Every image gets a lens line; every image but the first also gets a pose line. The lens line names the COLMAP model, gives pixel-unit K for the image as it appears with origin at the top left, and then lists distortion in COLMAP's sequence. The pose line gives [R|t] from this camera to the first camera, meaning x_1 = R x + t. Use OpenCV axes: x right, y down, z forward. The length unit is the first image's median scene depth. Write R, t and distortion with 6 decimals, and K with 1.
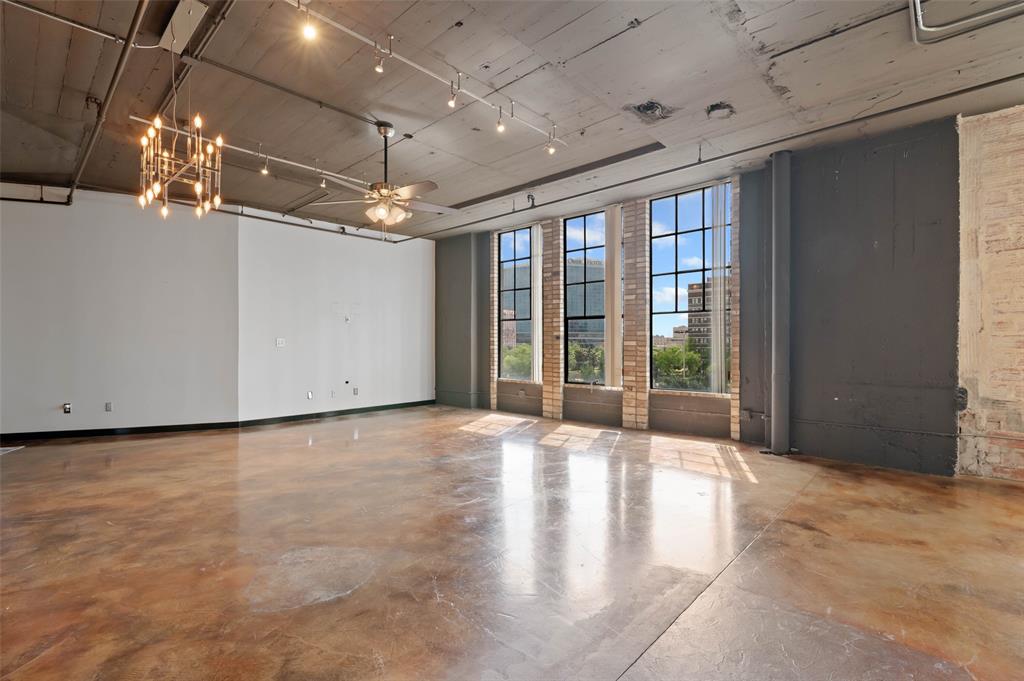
lens RADIAL K [[474.8, 0, 509.4], [0, 474.8, 340.4], [0, 0, 1]] dist [-0.005034, -0.000135]
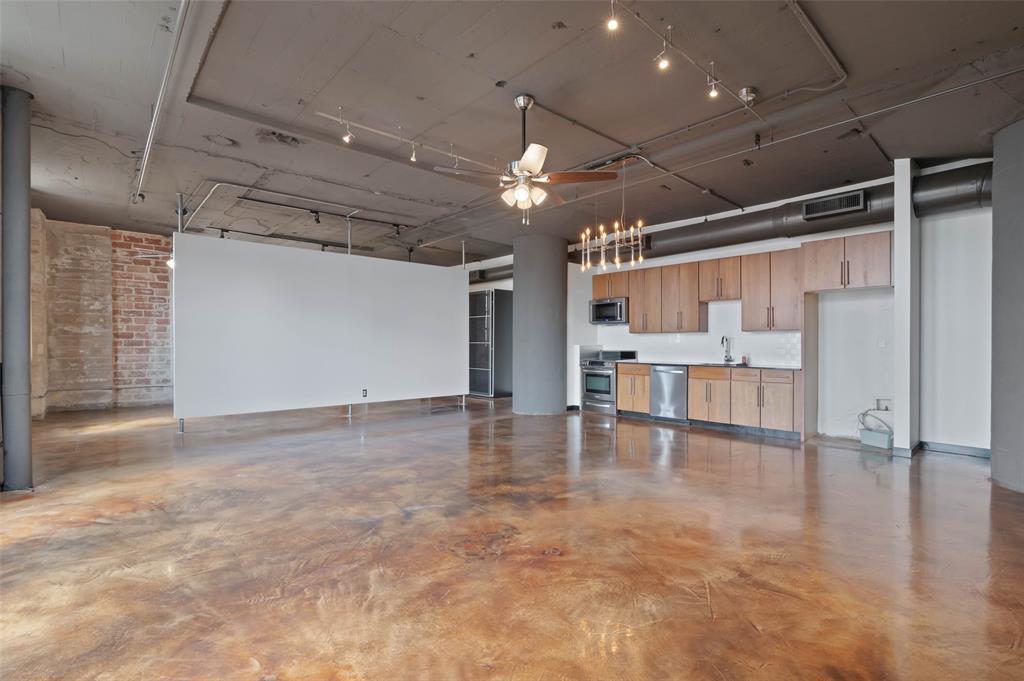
lens RADIAL K [[472.5, 0, 520.9], [0, 472.5, 347.1], [0, 0, 1]] dist [-0.004806, -0.000692]
pose [[-0.997317, -0.000845, 0.073201, -0.212775], [-0.000781, 0.999999, 0.000905, 0.006571], [-0.073202, 0.000845, -0.997317, 1.248358]]
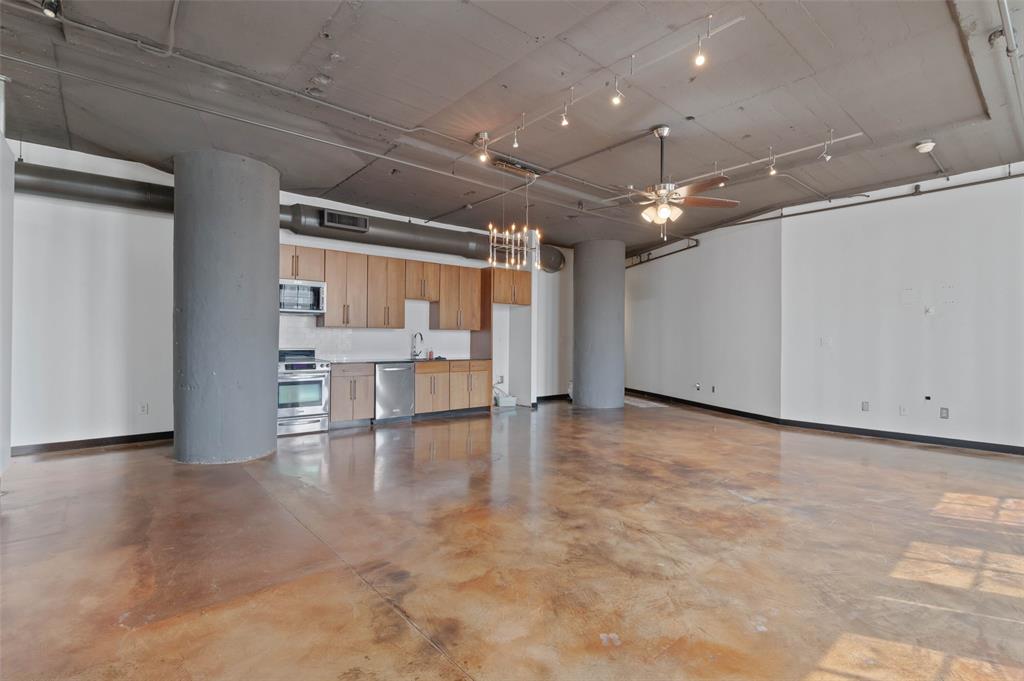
lens RADIAL K [[474.8, 0, 509.4], [0, 474.8, 340.4], [0, 0, 1]] dist [-0.005034, -0.000135]
pose [[-0.109734, 0.002111, -0.993959, 0.516659], [0.000663, 0.999998, 0.002050, -0.001283], [0.993961, -0.000434, -0.109735, 0.526266]]
